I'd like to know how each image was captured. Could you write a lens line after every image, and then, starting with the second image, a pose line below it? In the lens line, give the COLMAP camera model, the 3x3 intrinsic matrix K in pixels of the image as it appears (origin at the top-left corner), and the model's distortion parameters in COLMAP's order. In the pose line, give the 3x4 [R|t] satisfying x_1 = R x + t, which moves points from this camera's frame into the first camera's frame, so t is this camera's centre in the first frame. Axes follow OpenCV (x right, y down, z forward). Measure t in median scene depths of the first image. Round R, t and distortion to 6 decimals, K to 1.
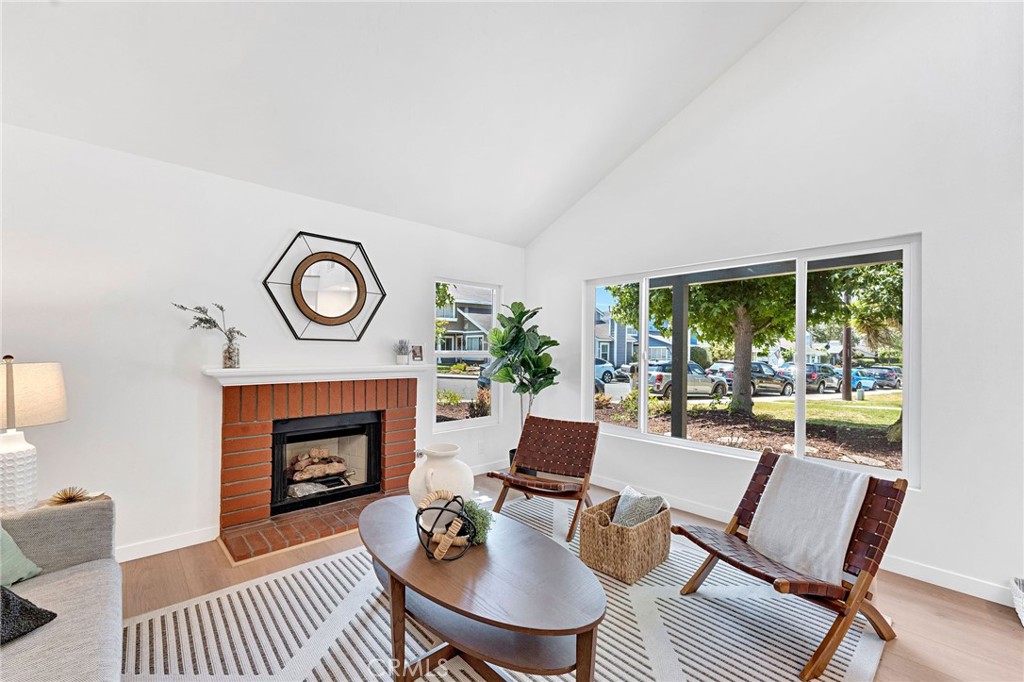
lens RADIAL K [[414.6, 0, 496.4], [0, 414.6, 350.1], [0, 0, 1]] dist [0.004030, 0.000807]
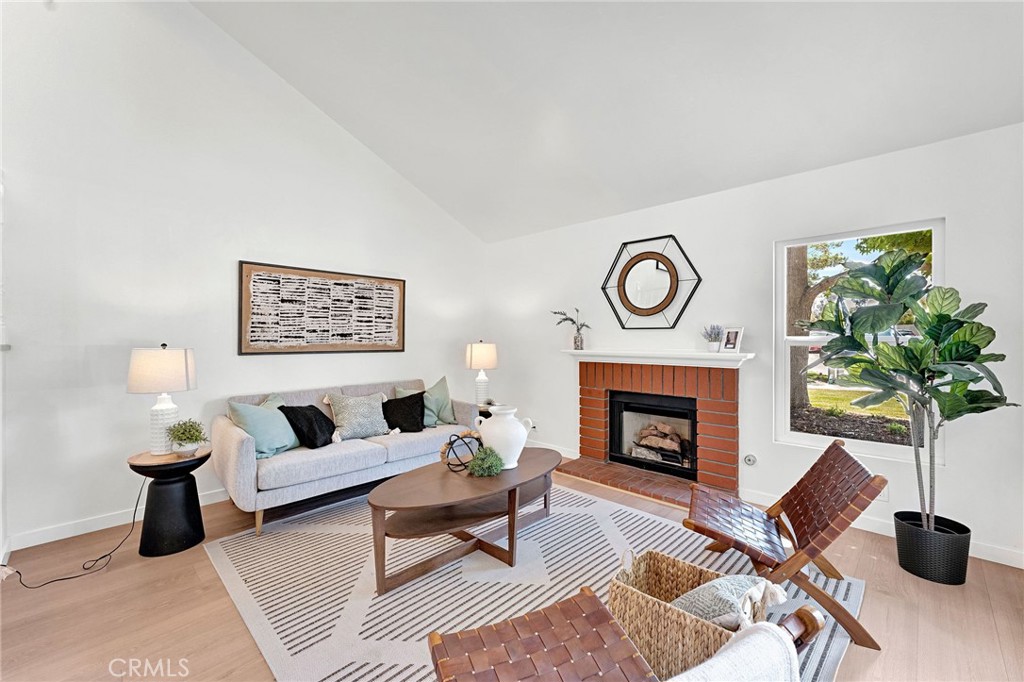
lens RADIAL K [[414.6, 0, 511.9], [0, 414.6, 341.2], [0, 0, 1]] dist [0.004030, 0.000807]
pose [[0.089454, 0.001178, -0.995990, 0.676655], [0.005152, 0.999985, 0.001646, 0.006820], [0.995978, -0.005278, 0.089447, 0.497963]]
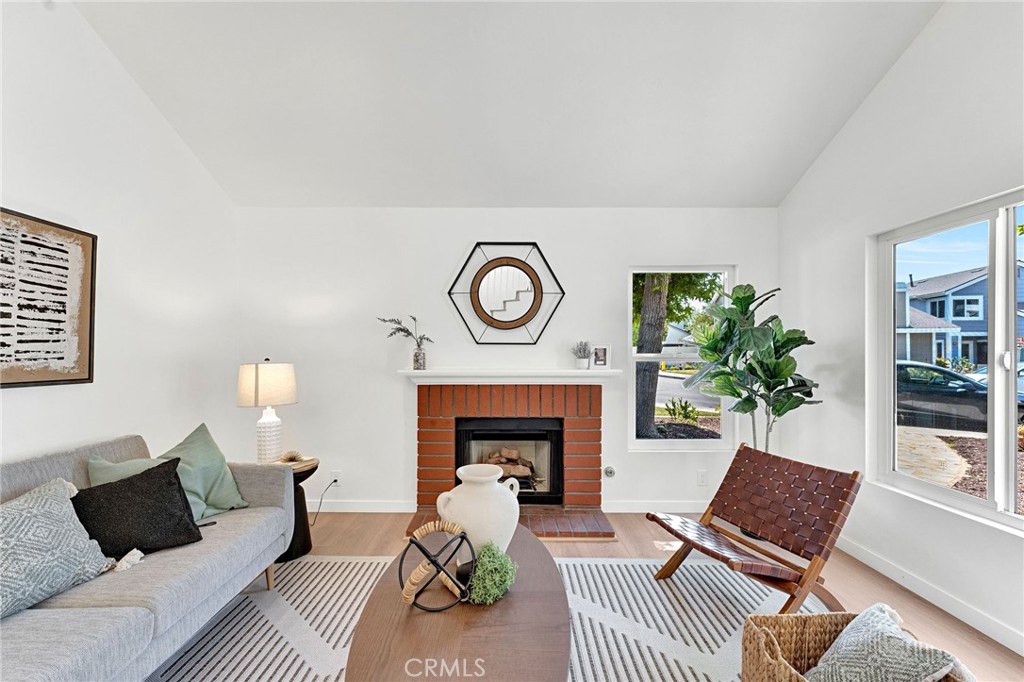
lens RADIAL K [[414.6, 0, 507.1], [0, 414.6, 353.8], [0, 0, 1]] dist [0.004030, 0.000807]
pose [[0.748886, -0.006541, -0.662667, 0.258249], [0.006901, 0.999974, -0.002072, 0.002489], [0.662663, -0.003022, 0.748911, 0.229672]]
